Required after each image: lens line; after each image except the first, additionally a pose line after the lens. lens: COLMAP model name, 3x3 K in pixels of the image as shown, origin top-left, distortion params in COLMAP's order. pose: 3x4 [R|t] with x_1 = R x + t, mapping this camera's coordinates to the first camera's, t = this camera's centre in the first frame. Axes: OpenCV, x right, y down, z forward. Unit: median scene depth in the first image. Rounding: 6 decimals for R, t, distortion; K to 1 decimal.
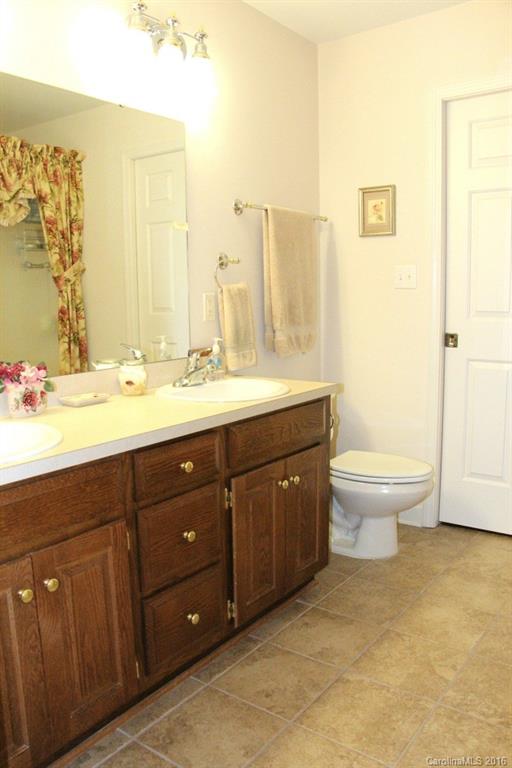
lens RADIAL K [[635.3, 0, 256.0], [0, 635.3, 384.0], [0, 0, 1]] dist [-0.181109, 0.158724]
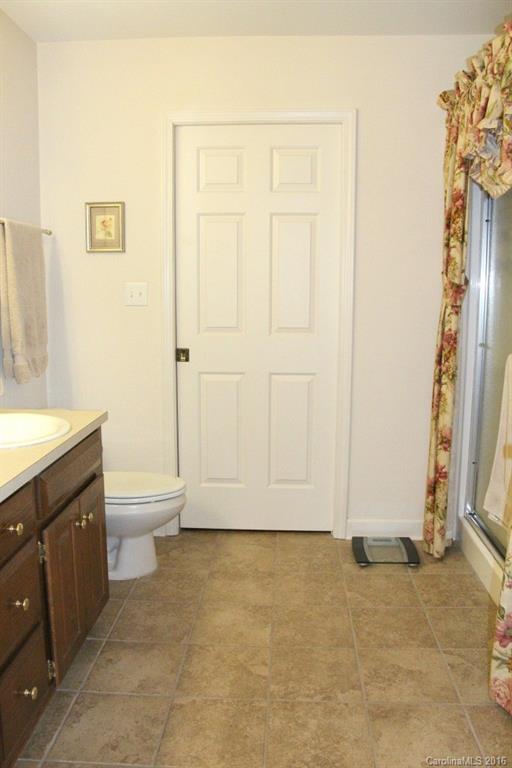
lens RADIAL K [[635.3, 0, 256.0], [0, 635.3, 384.0], [0, 0, 1]] dist [-0.181109, 0.158724]
pose [[0.832840, -0.068038, 0.549316, -0.193397], [0.061415, 0.997648, 0.030454, -0.052647], [-0.550096, 0.008373, 0.835059, 0.056571]]
